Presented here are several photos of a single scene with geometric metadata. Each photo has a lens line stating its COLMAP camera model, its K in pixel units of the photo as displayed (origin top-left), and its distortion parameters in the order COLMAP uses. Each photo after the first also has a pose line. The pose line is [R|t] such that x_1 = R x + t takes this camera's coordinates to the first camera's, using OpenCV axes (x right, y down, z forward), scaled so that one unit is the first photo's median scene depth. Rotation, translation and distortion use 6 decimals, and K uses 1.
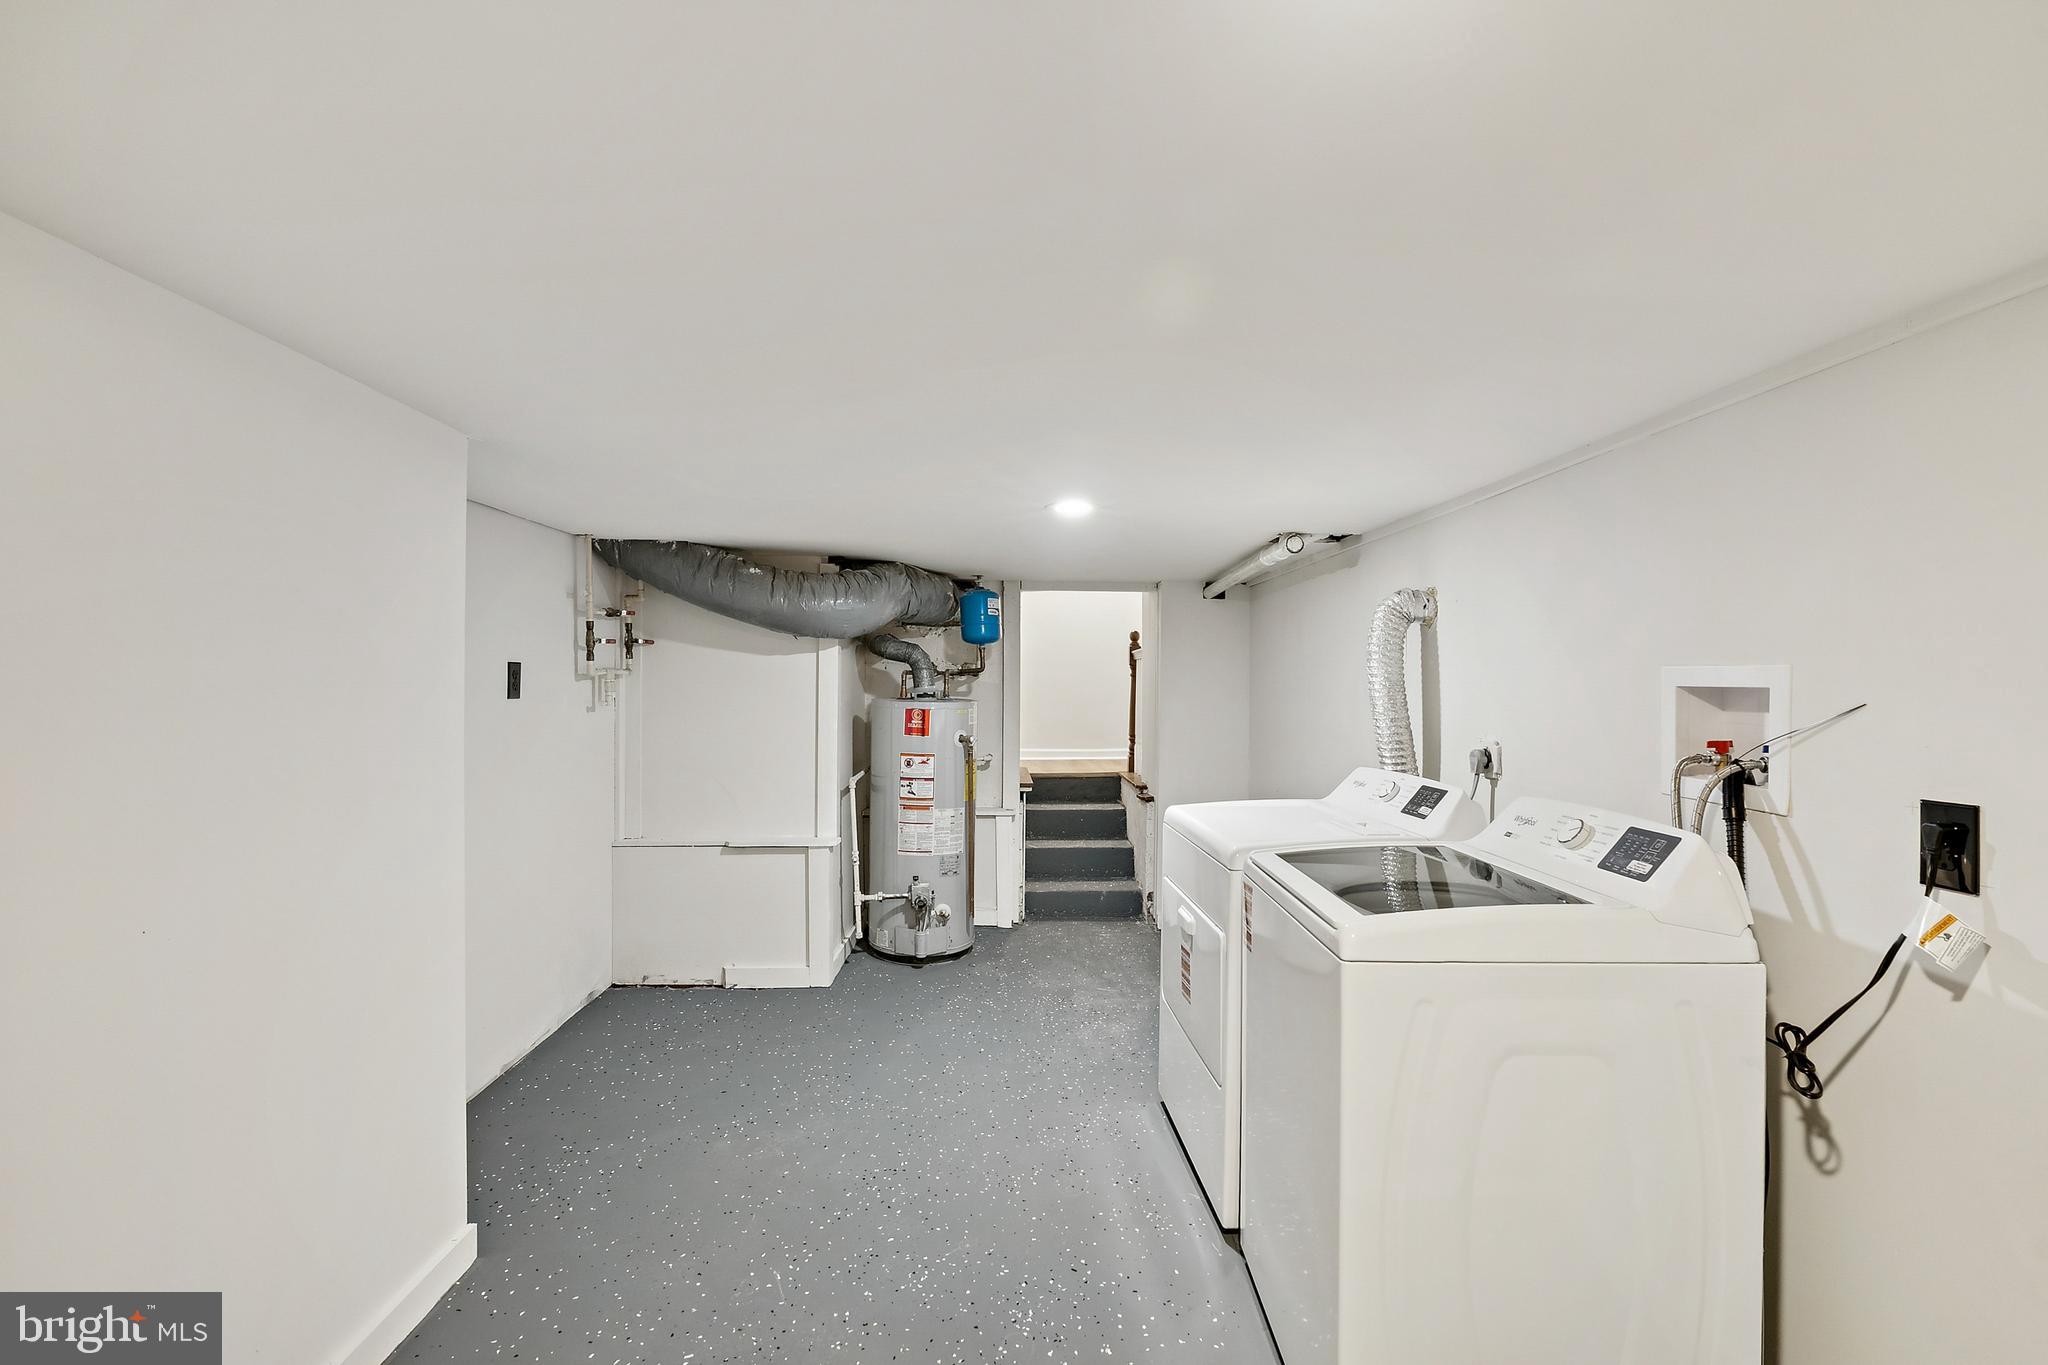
lens RADIAL K [[916.5, 0, 1023.2], [0, 916.5, 683.4], [0, 0, 1]] dist [-0.010746, 0.001841]
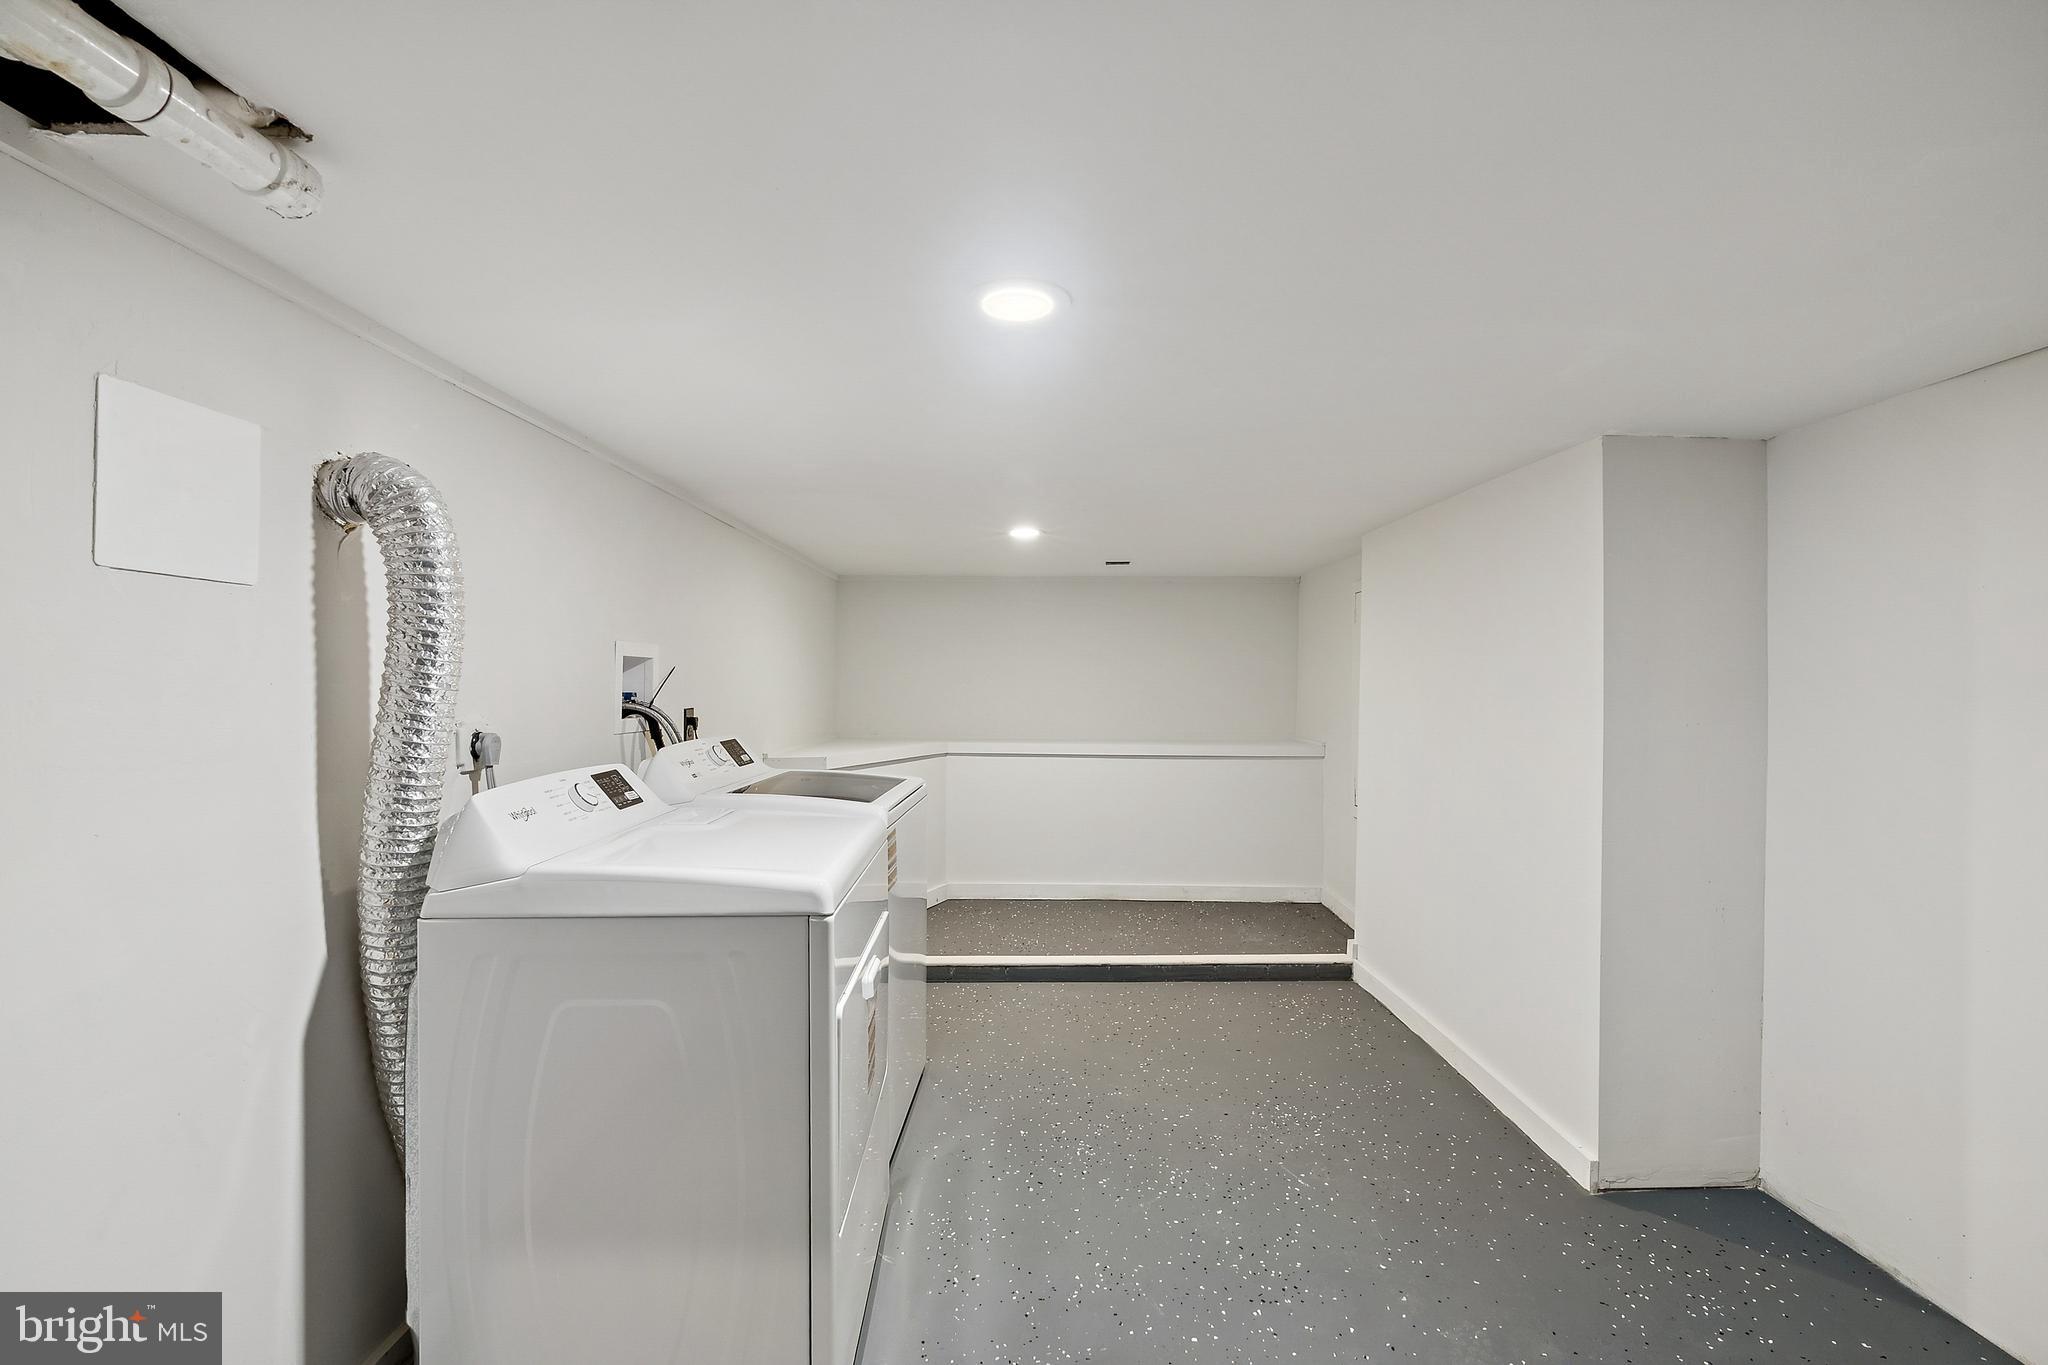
lens RADIAL K [[916.5, 0, 1024.1], [0, 916.5, 677.9], [0, 0, 1]] dist [-0.010746, 0.001841]
pose [[-0.999441, -0.008274, 0.032402, 0.046946], [-0.008079, 0.999948, 0.006159, 0.021924], [-0.032452, 0.005894, -0.999456, 2.231541]]
